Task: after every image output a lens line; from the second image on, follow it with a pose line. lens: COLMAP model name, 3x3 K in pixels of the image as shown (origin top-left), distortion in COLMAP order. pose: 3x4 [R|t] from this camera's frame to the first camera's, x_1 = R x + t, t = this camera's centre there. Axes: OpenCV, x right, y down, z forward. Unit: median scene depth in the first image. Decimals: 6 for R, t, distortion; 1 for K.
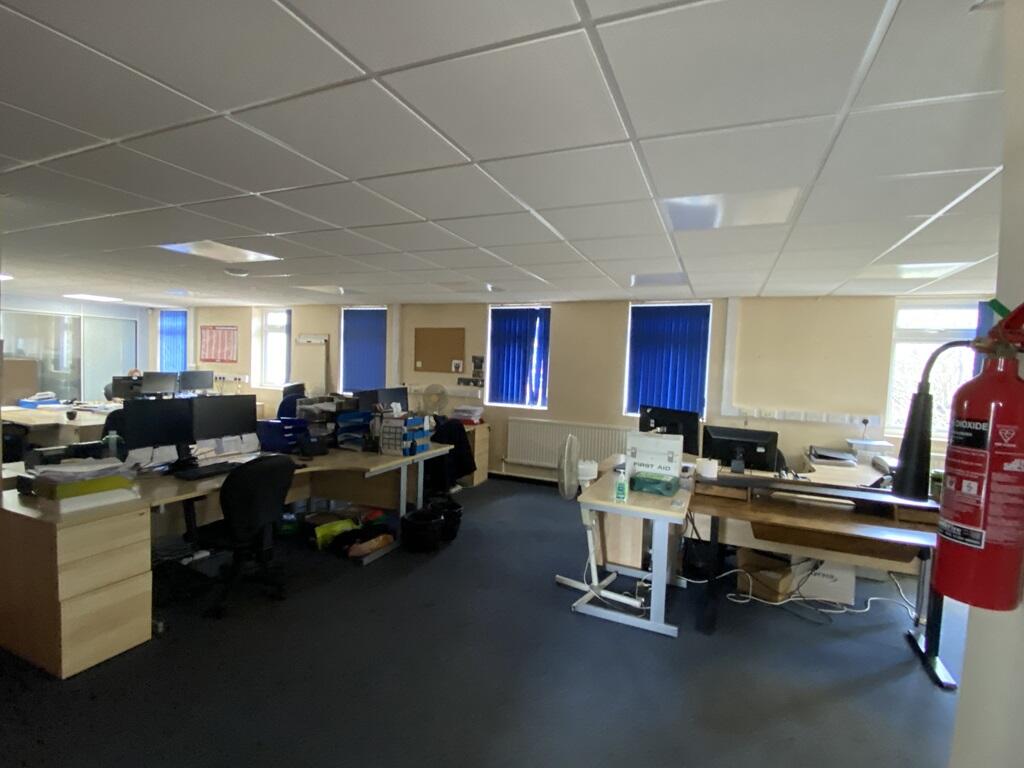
lens RADIAL K [[482.1, 0, 512.0], [0, 482.1, 384.0], [0, 0, 1]] dist [0.000485, 0.000003]
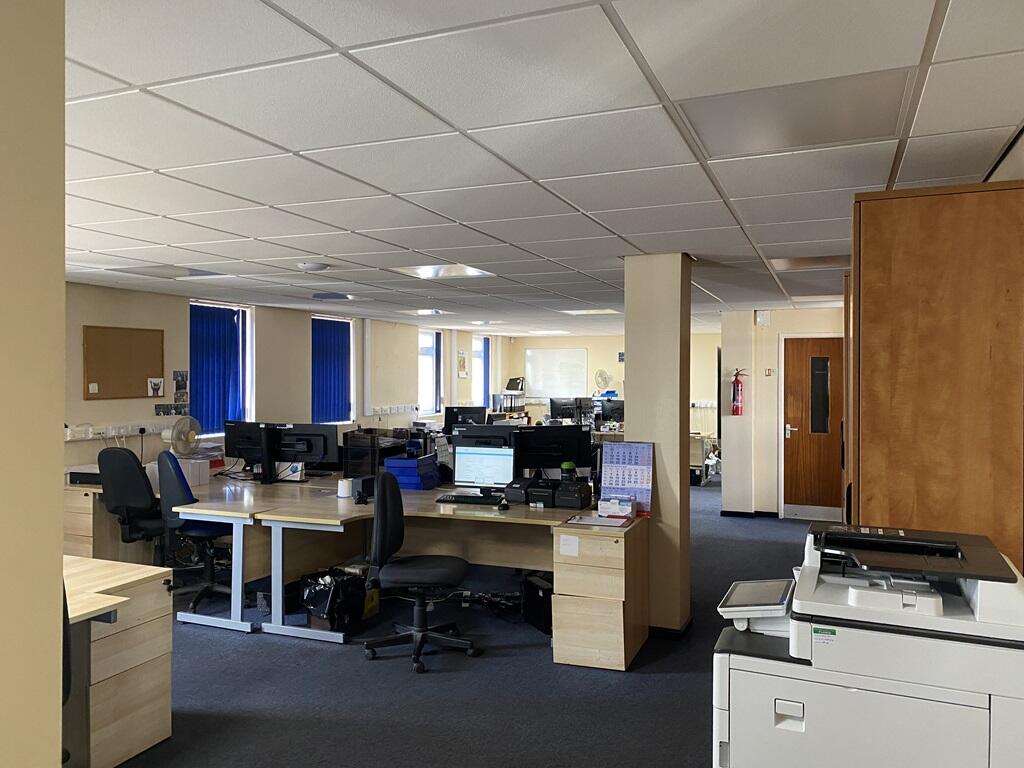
lens RADIAL K [[772.2, 0, 512.0], [0, 772.2, 384.0], [0, 0, 1]] dist [0.001192, 0.000204]
pose [[-0.019598, -0.045714, 0.998762, -1.188875], [0.041571, 0.998053, 0.046497, -0.071384], [-0.998943, 0.042431, -0.017660, 0.539132]]
